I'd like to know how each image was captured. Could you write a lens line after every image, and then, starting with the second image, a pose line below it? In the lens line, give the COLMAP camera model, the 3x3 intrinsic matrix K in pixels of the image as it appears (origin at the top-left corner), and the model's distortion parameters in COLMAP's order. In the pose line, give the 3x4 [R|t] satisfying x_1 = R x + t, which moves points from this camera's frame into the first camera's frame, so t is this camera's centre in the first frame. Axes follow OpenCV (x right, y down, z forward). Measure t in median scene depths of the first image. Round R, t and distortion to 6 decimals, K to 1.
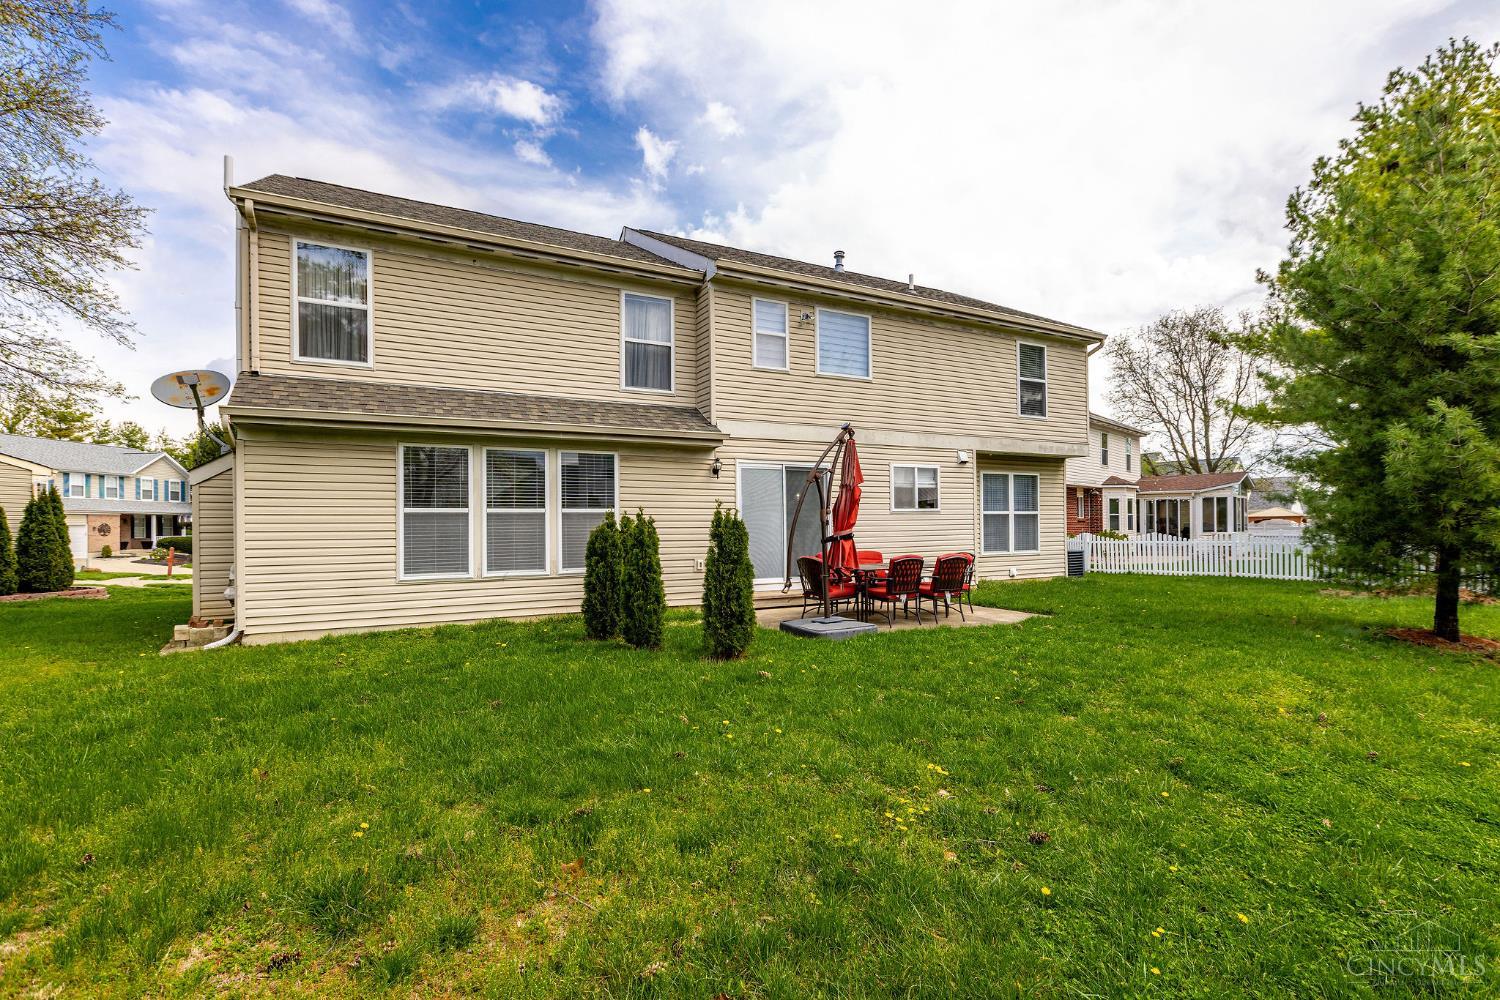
lens RADIAL K [[686.4, 0, 750.0], [0, 686.4, 500.0], [0, 0, 1]] dist [0.001210, 0.000179]
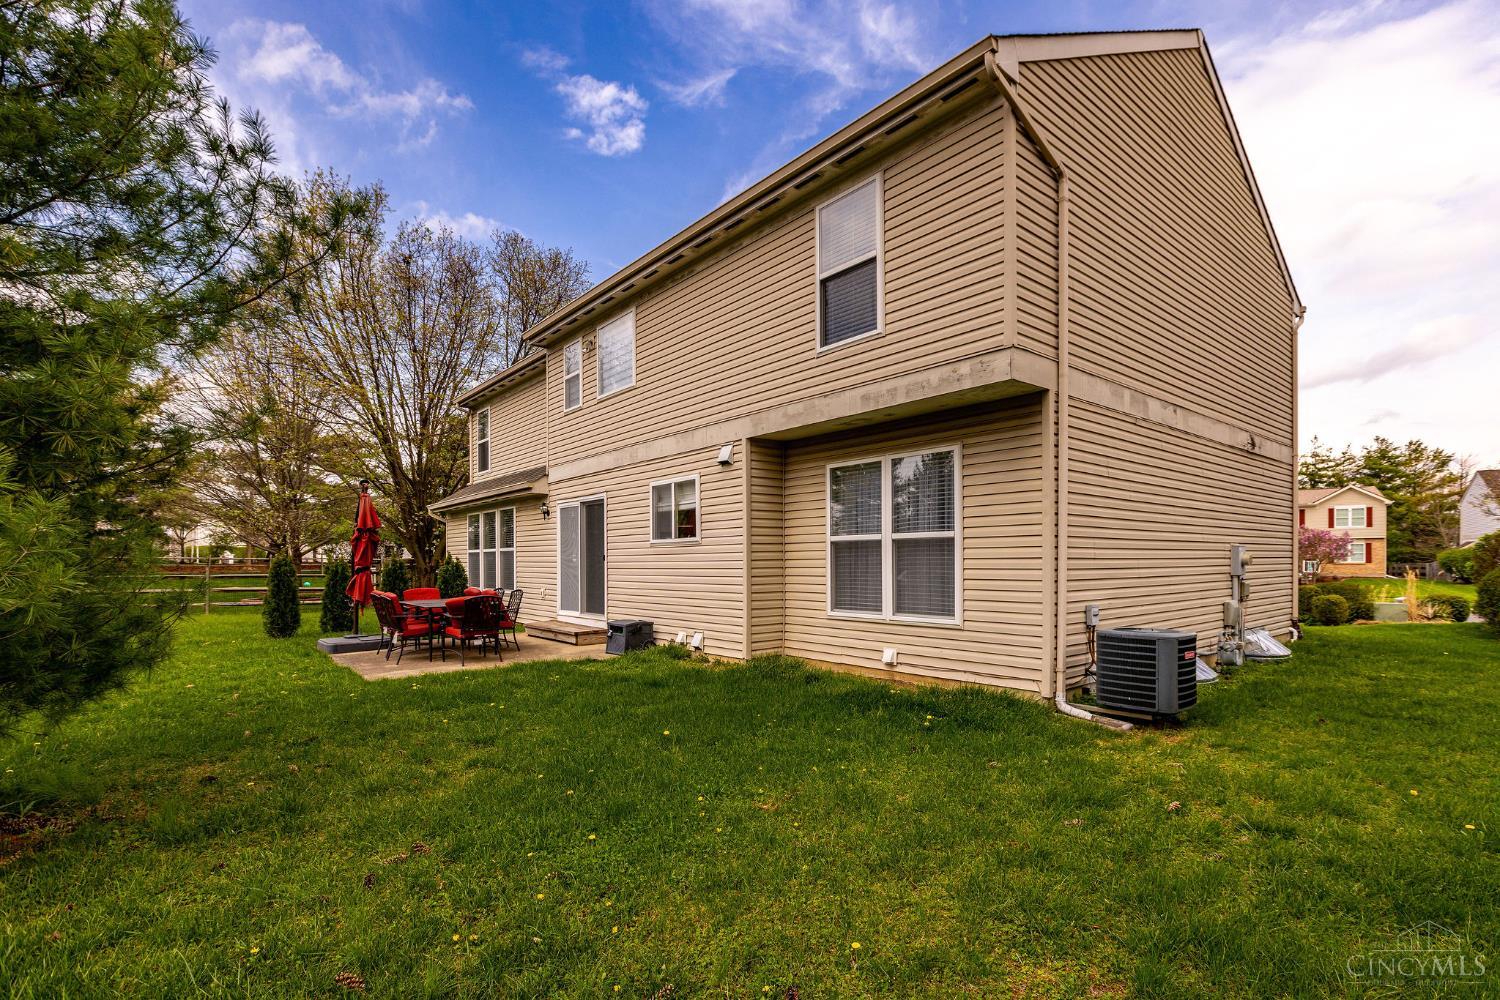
lens RADIAL K [[697.3, 0, 750.2], [0, 697.3, 572.2], [0, 0, 1]] dist [0.000728, 0.000088]
pose [[0.211827, 0.006627, -0.977285, 0.981687], [0.024267, 0.999633, 0.012038, 0.041227], [0.977006, -0.026265, 0.211588, 0.909416]]
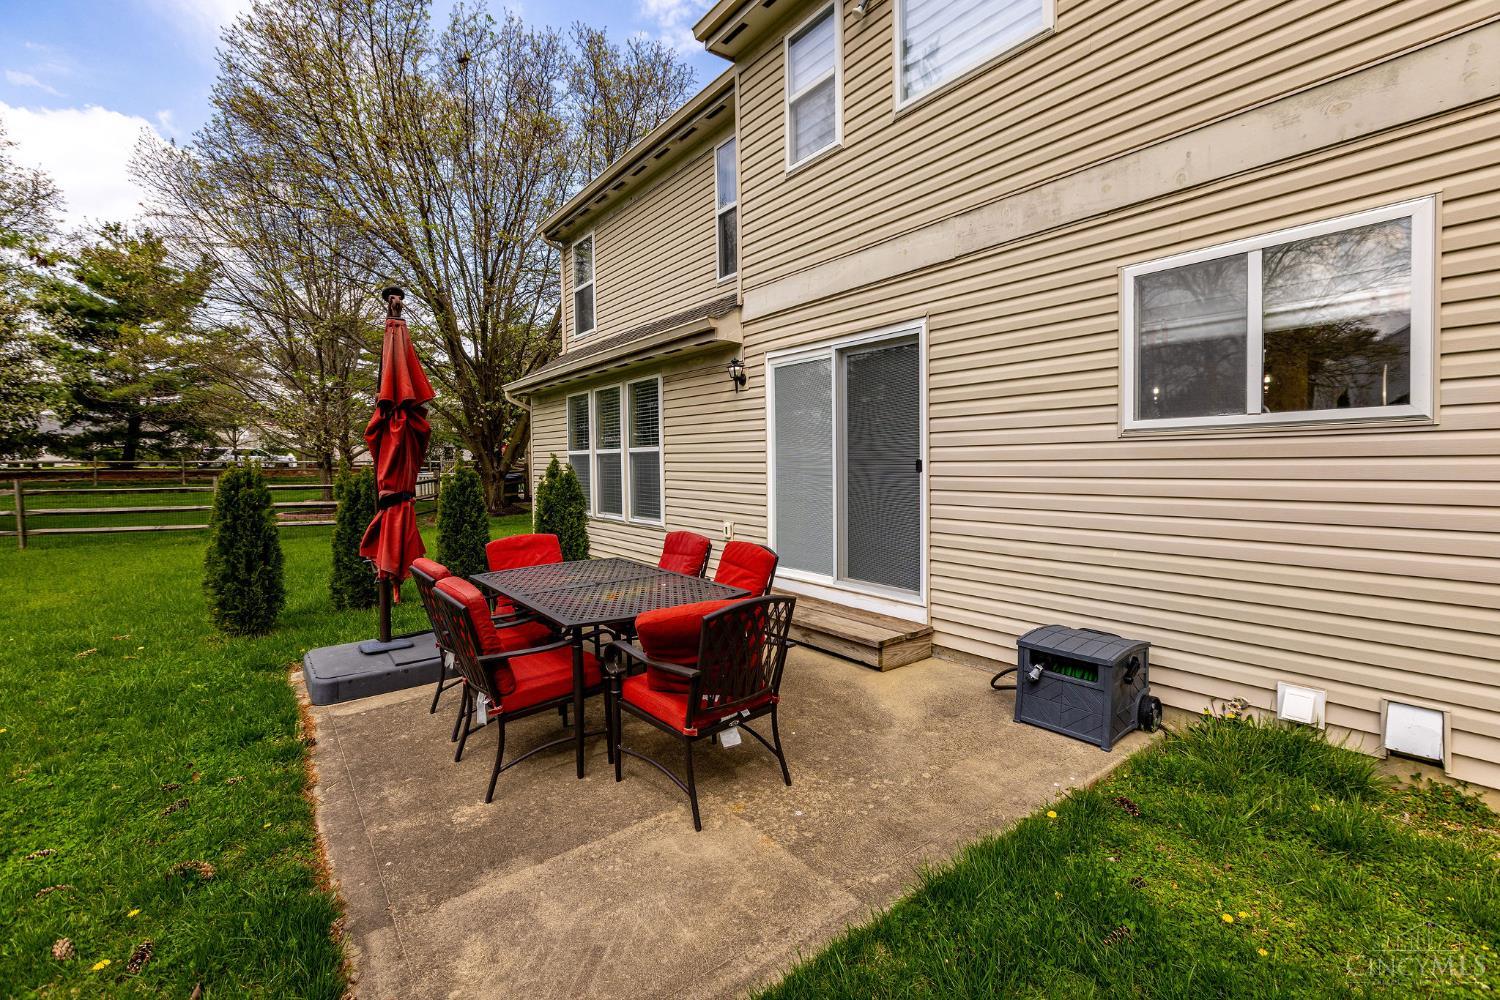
lens RADIAL K [[686.4, 0, 750.0], [0, 686.4, 500.0], [0, 0, 1]] dist [0.001210, 0.000179]
pose [[0.148996, 0.047403, -0.987701, 0.464958], [0.031261, 0.998125, 0.052619, 0.025328], [0.988344, -0.038717, 0.147234, 0.767437]]
